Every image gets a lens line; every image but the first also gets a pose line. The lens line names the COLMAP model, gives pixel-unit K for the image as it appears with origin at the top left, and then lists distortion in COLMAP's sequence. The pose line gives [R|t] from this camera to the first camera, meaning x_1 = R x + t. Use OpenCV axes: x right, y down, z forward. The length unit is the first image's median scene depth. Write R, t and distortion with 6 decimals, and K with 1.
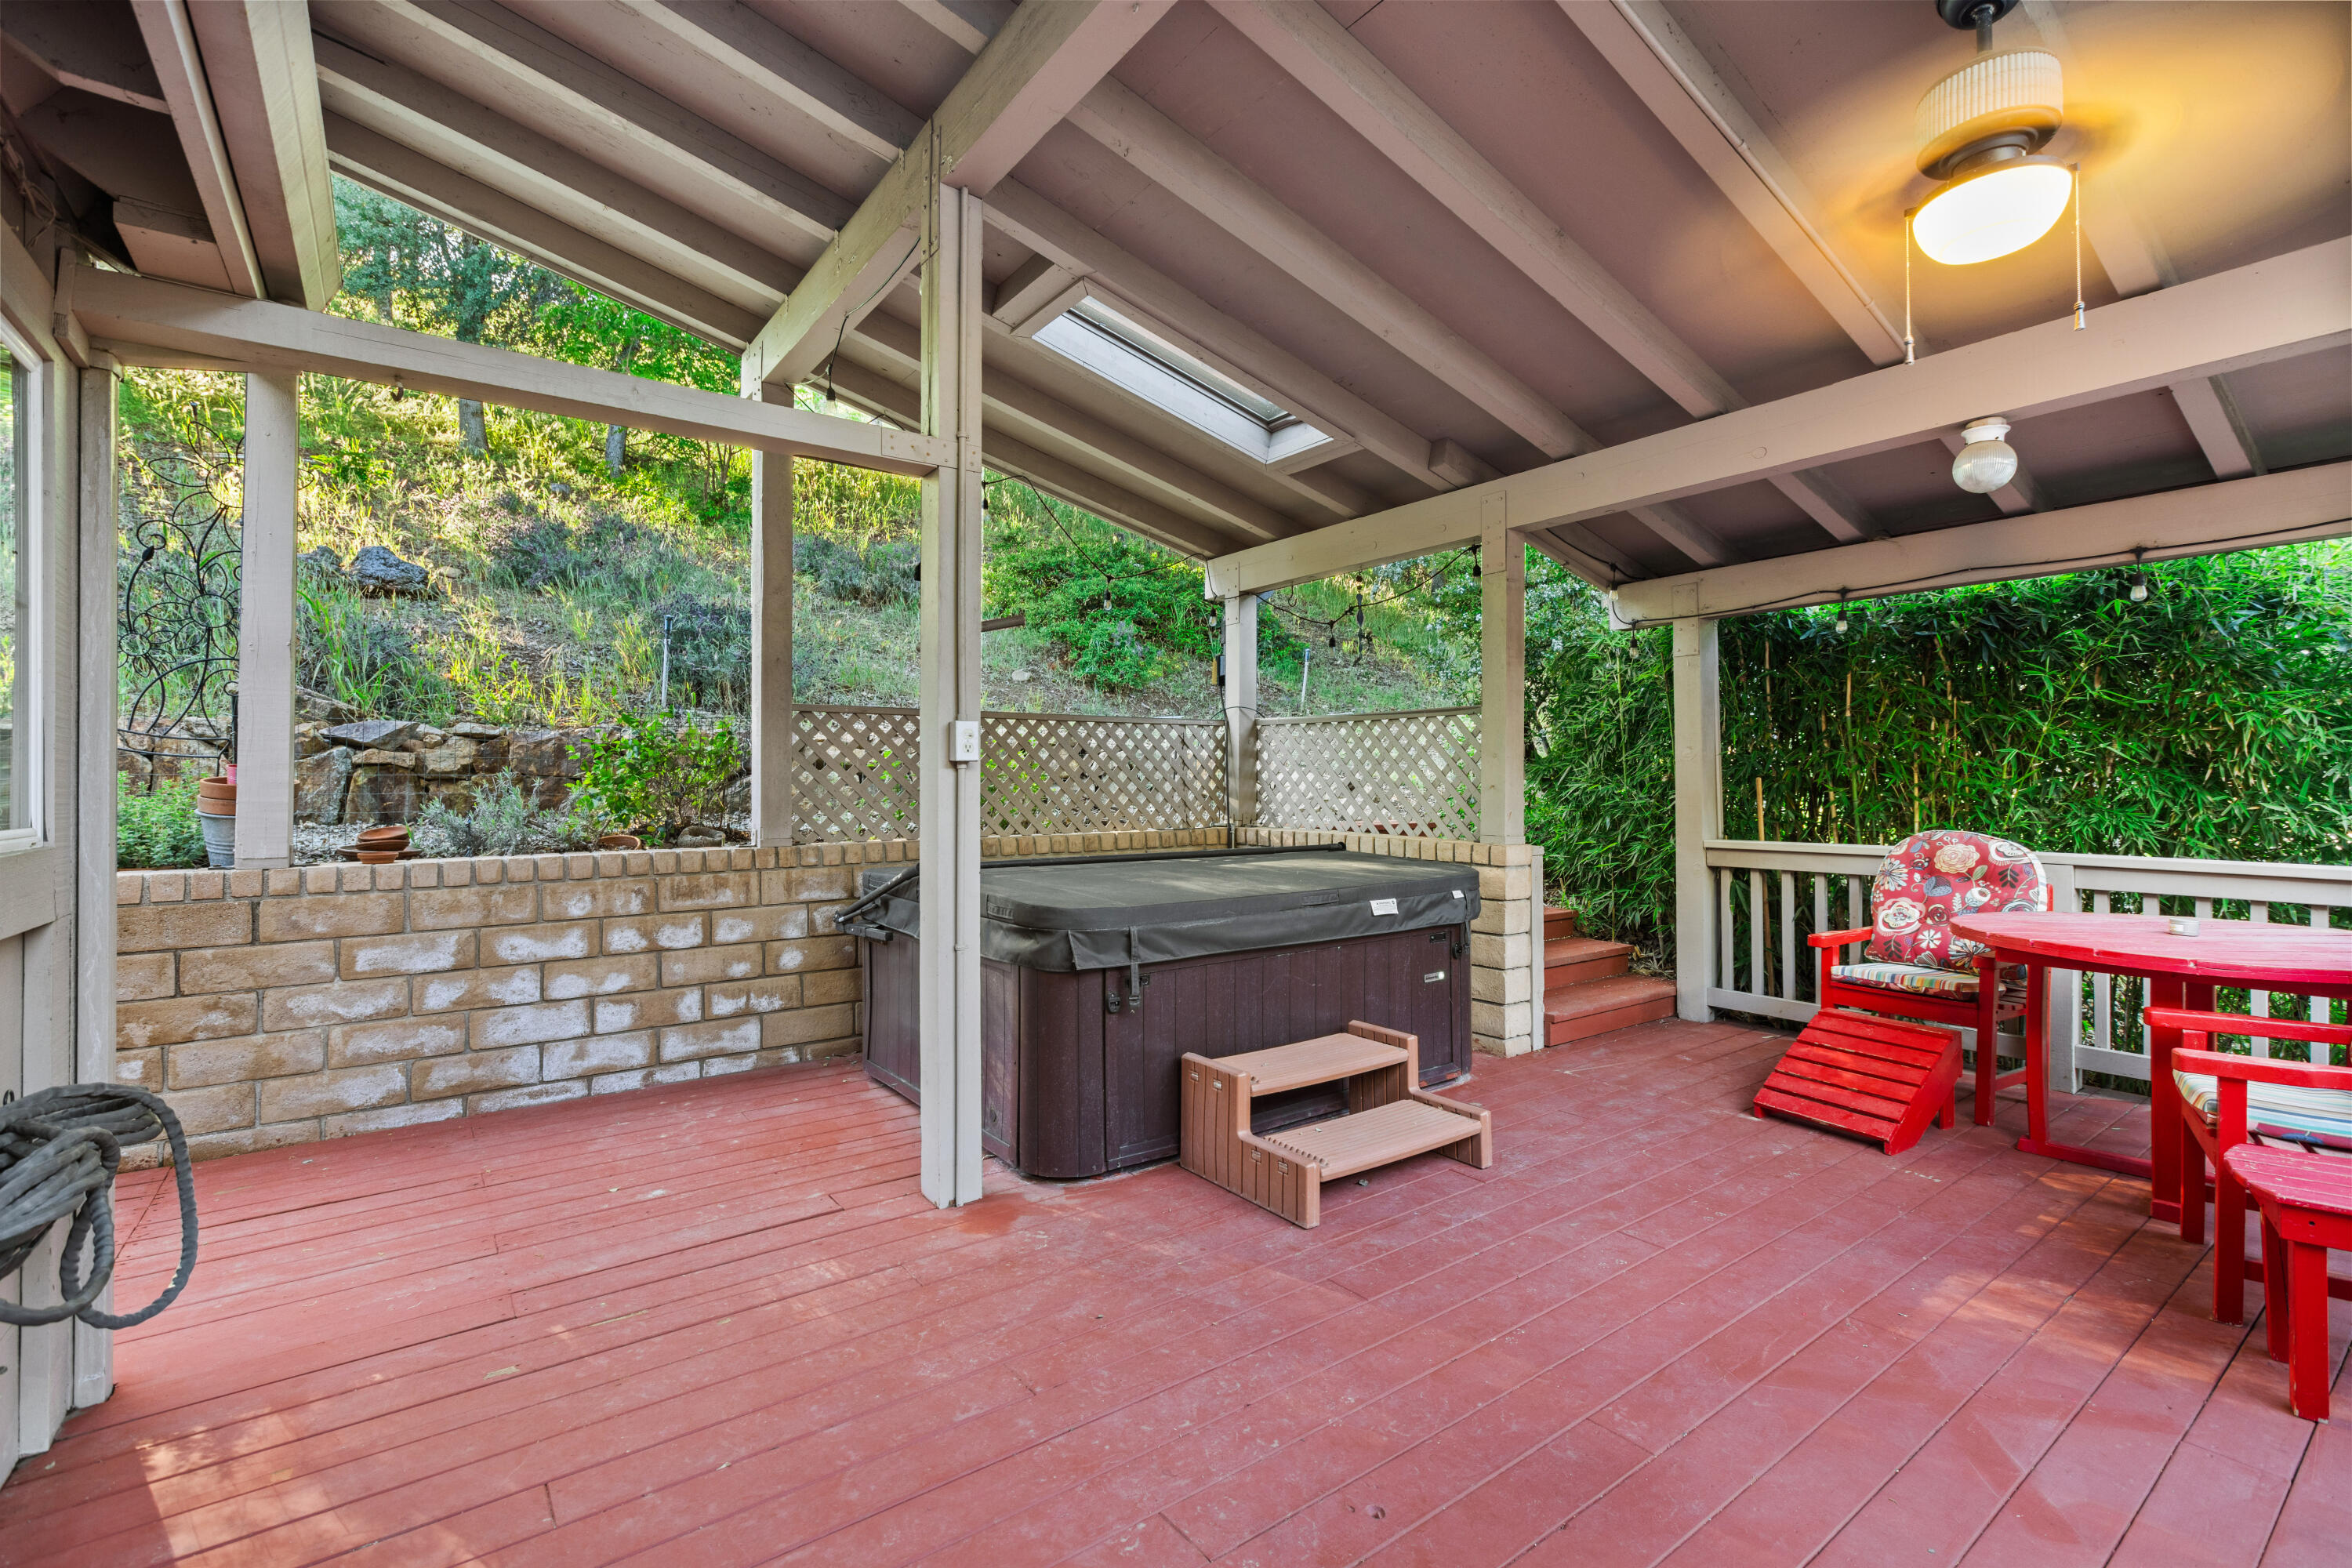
lens RADIAL K [[1053.8, 0, 1159.4], [0, 1053.8, 774.2], [0, 0, 1]] dist [-0.001544, 0.000490]
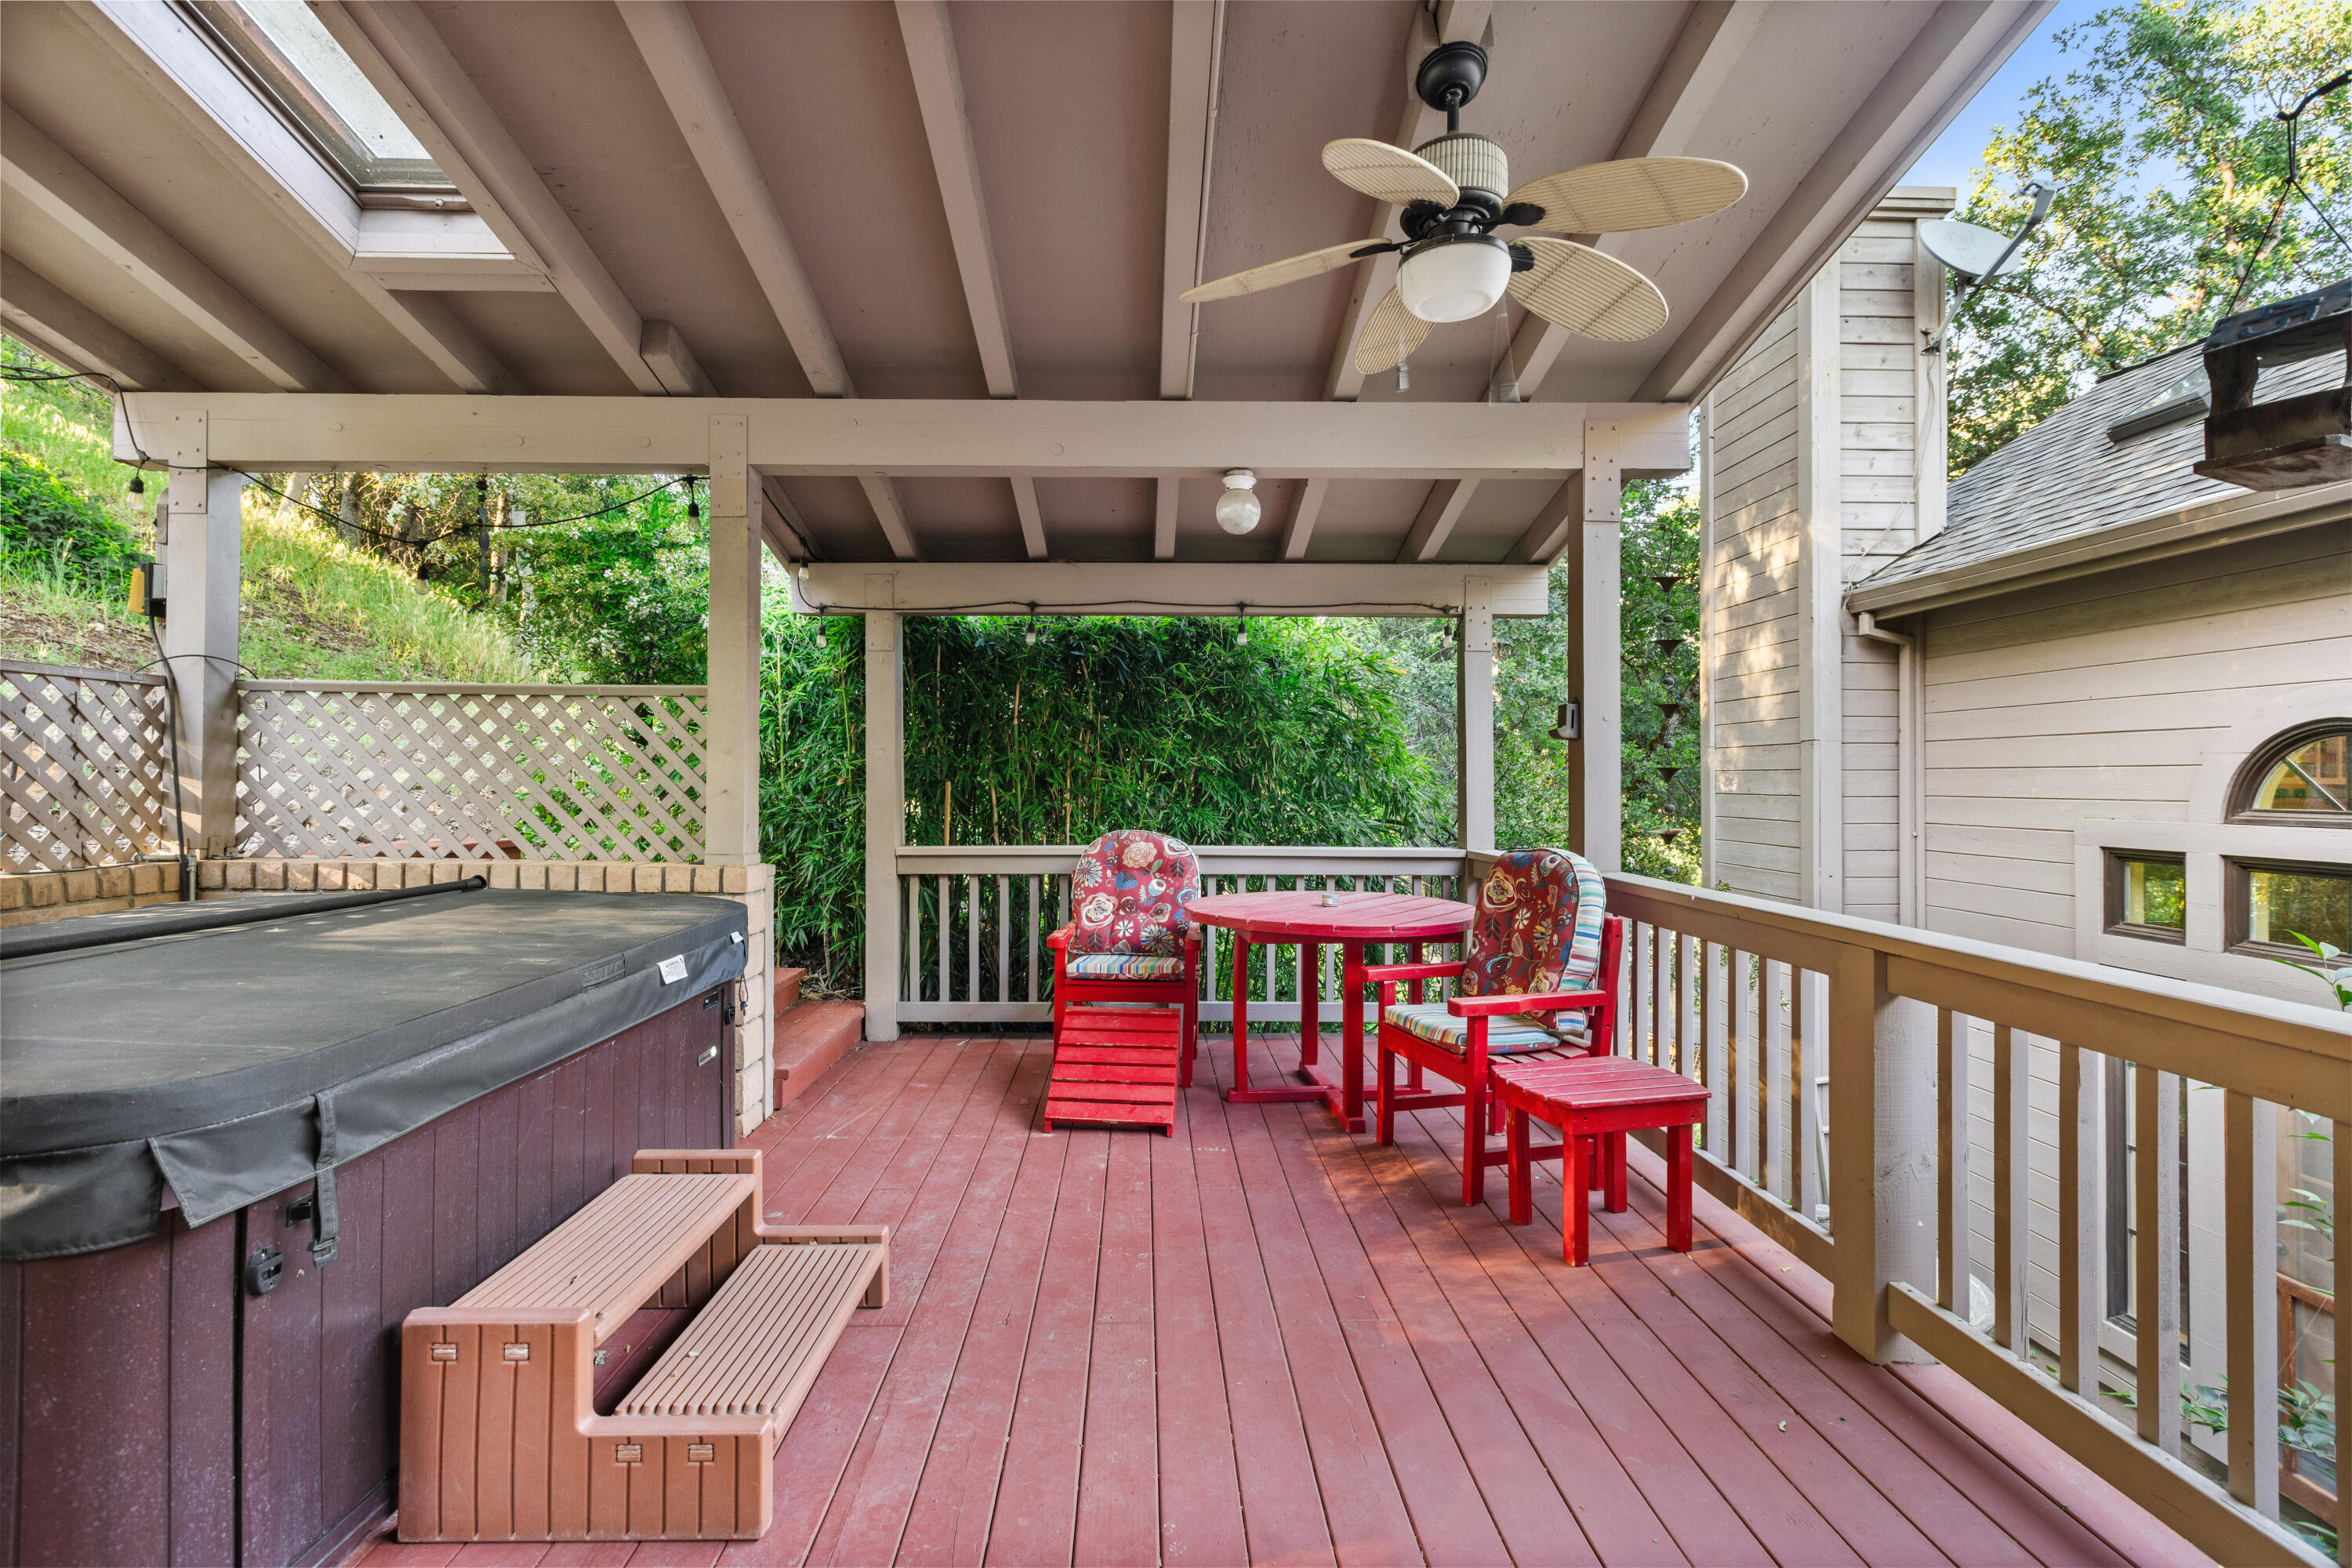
lens RADIAL K [[1053.8, 0, 1184.9], [0, 1053.8, 777.4], [0, 0, 1]] dist [-0.001544, 0.000490]
pose [[0.563932, 0.009894, 0.825762, -0.148845], [-0.010380, 0.999934, -0.004892, 0.001882], [-0.825756, -0.005812, 0.563997, 0.316678]]
